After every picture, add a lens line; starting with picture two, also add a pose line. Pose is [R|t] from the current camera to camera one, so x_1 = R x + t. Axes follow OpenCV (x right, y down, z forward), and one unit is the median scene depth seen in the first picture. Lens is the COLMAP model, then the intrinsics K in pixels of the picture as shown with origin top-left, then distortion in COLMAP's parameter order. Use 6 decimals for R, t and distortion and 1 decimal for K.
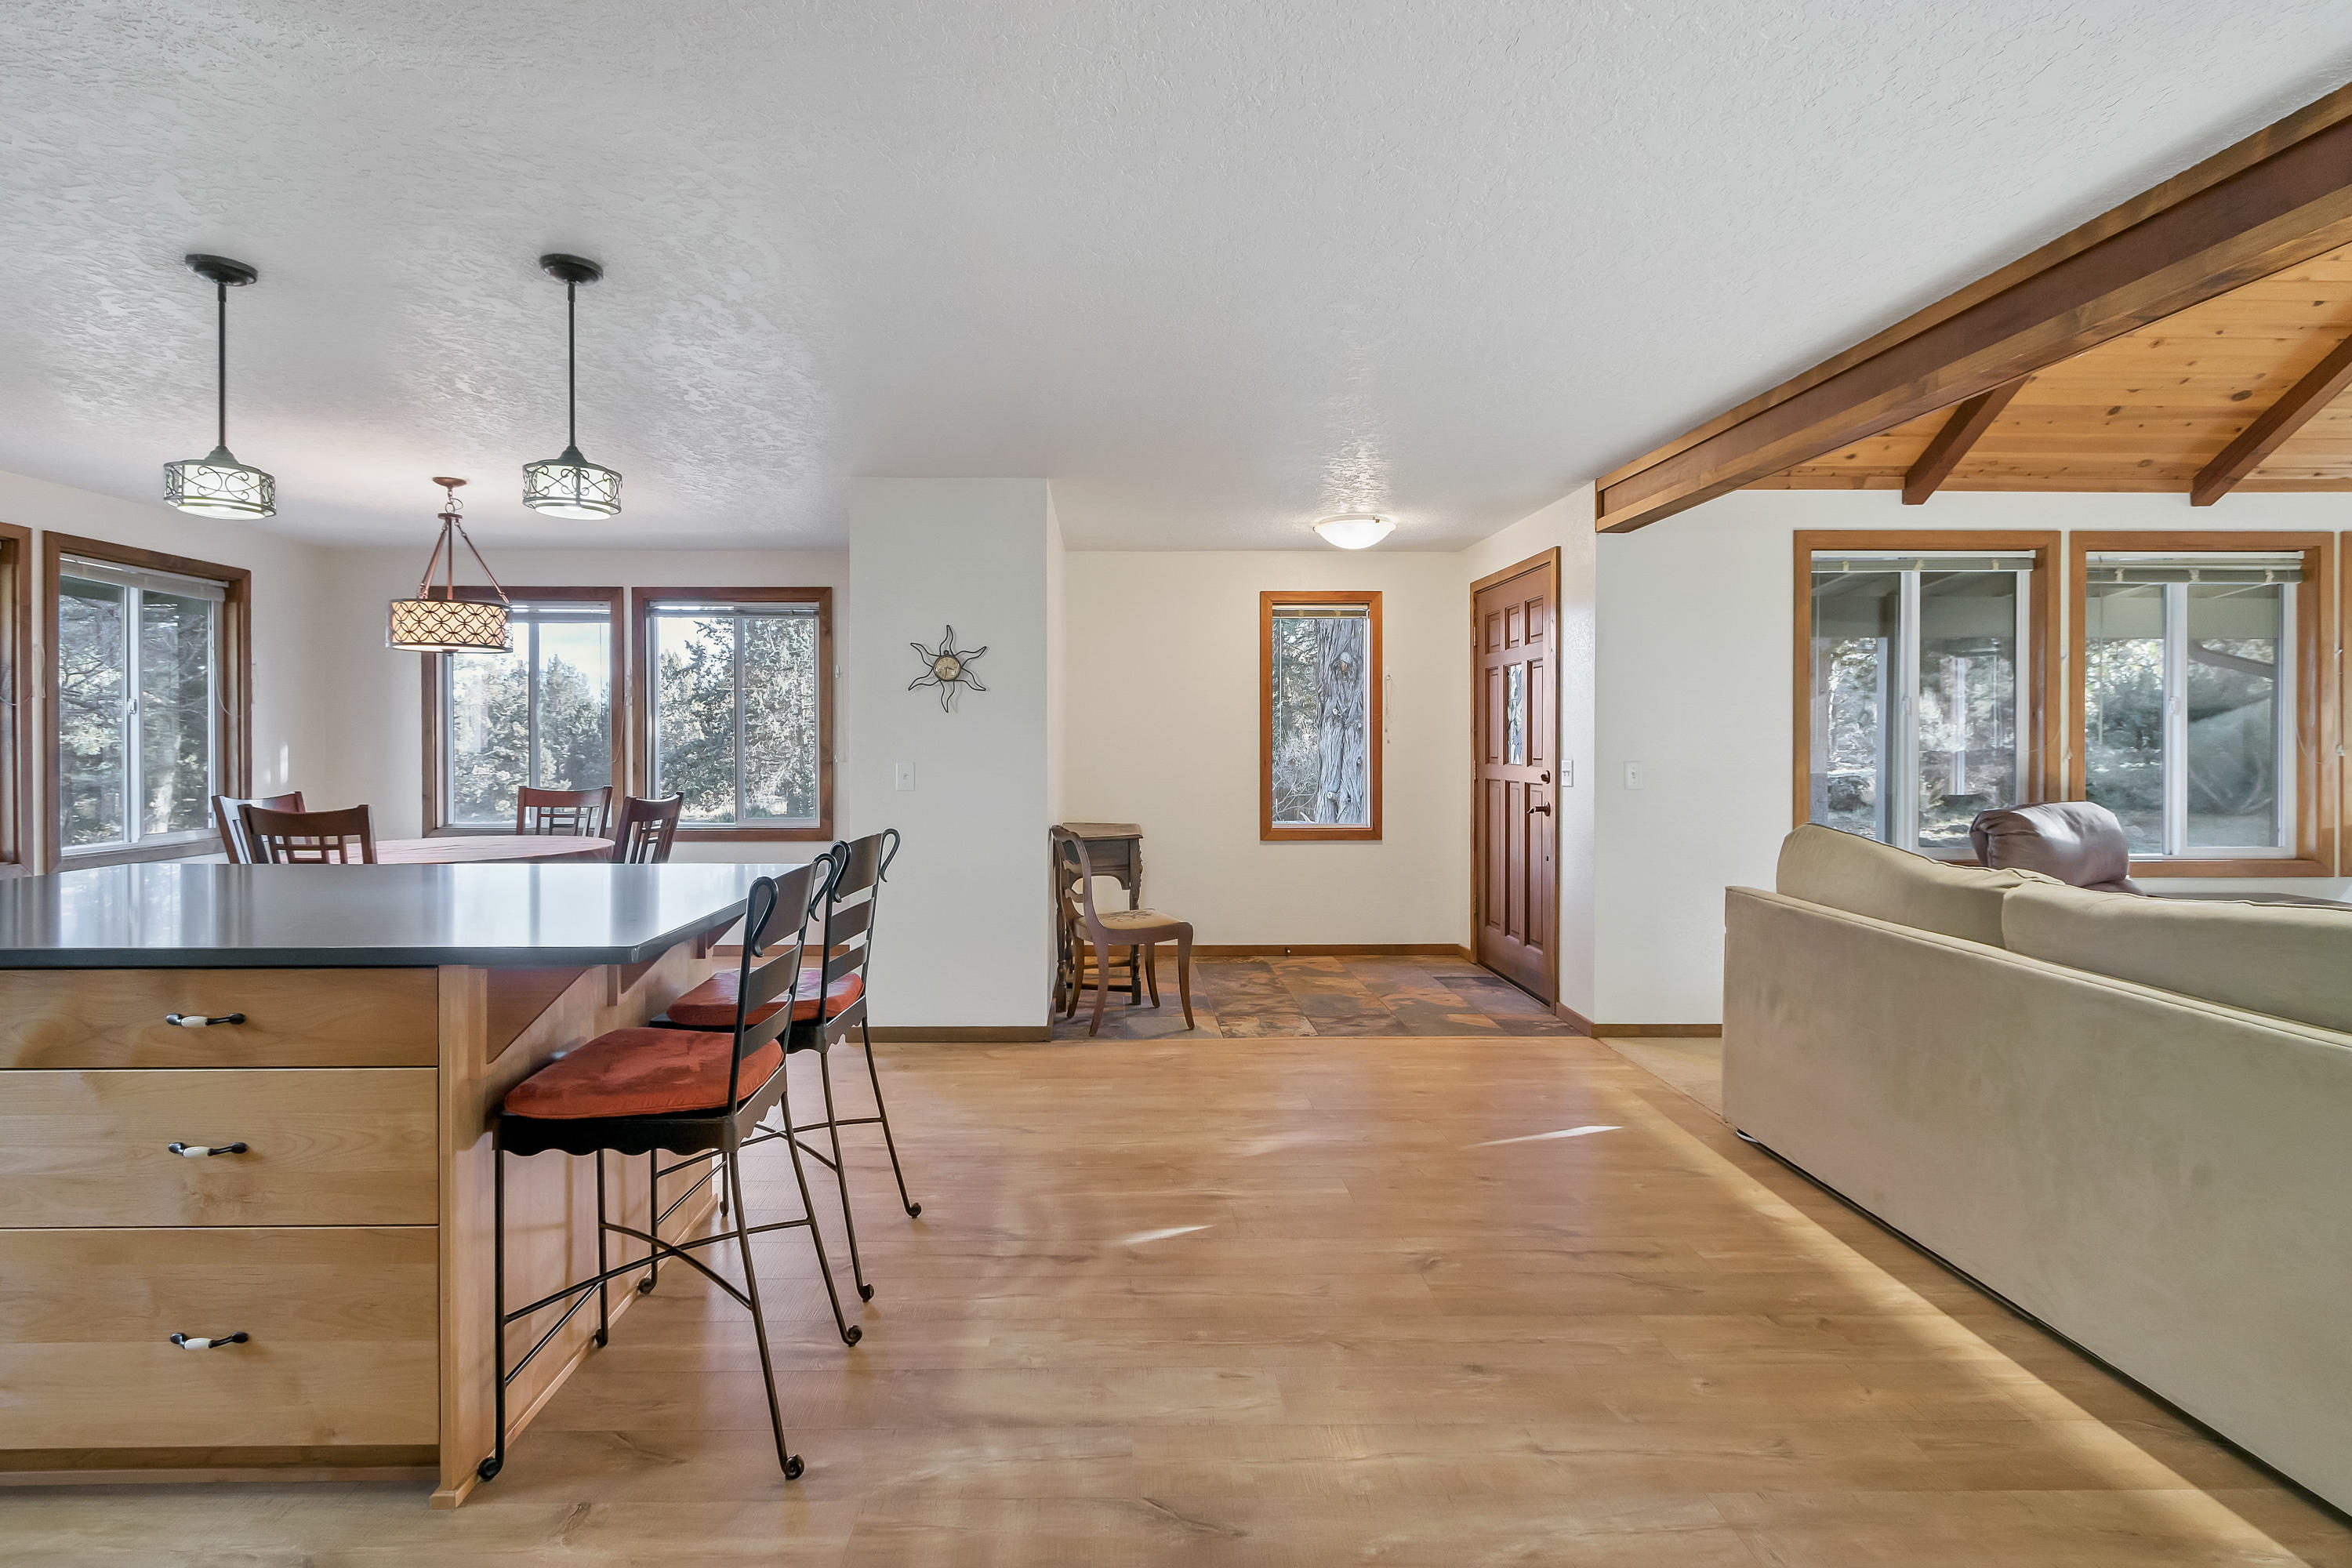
lens RADIAL K [[1148.3, 0, 1168.6], [0, 1148.3, 751.8], [0, 0, 1]] dist [-0.005390, -0.000430]
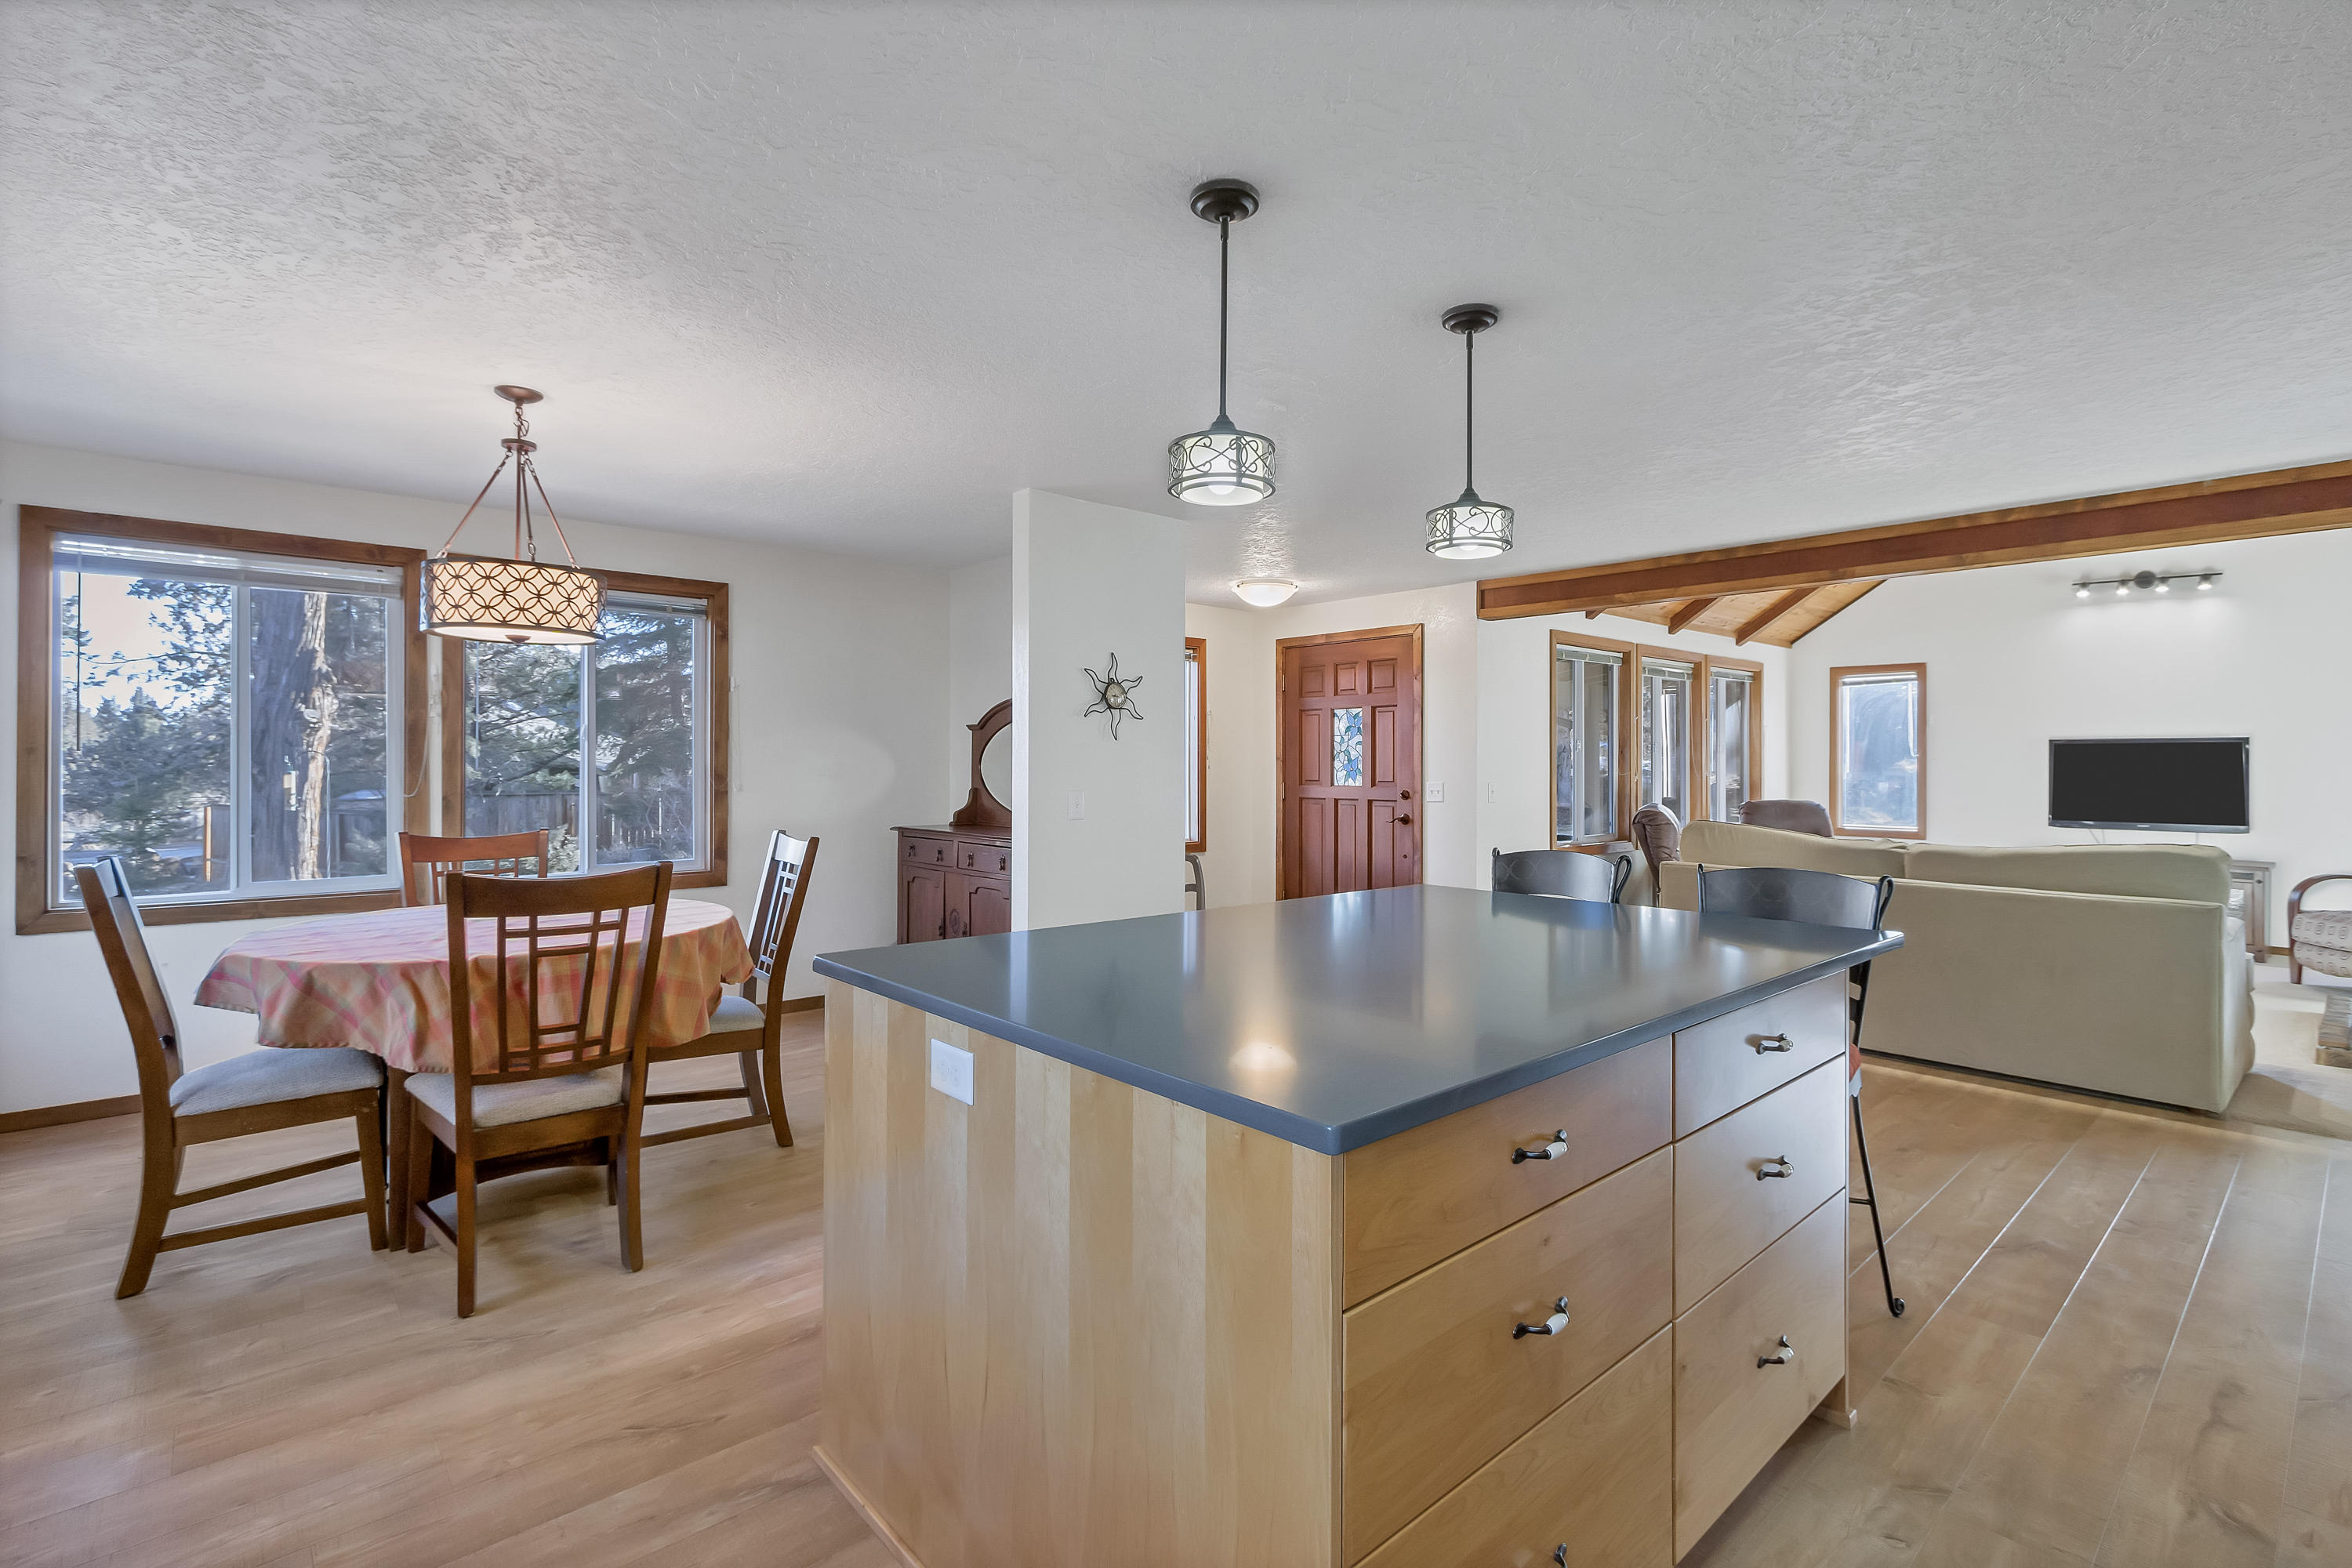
lens RADIAL K [[1090.6, 0, 1191.3], [0, 1090.6, 756.0], [0, 0, 1]] dist [0.002314, 0.000395]
pose [[0.749262, 0.007028, 0.662237, -0.771142], [0.003459, 0.999889, -0.014524, -0.006241], [-0.662265, 0.013173, 0.749154, 0.242077]]
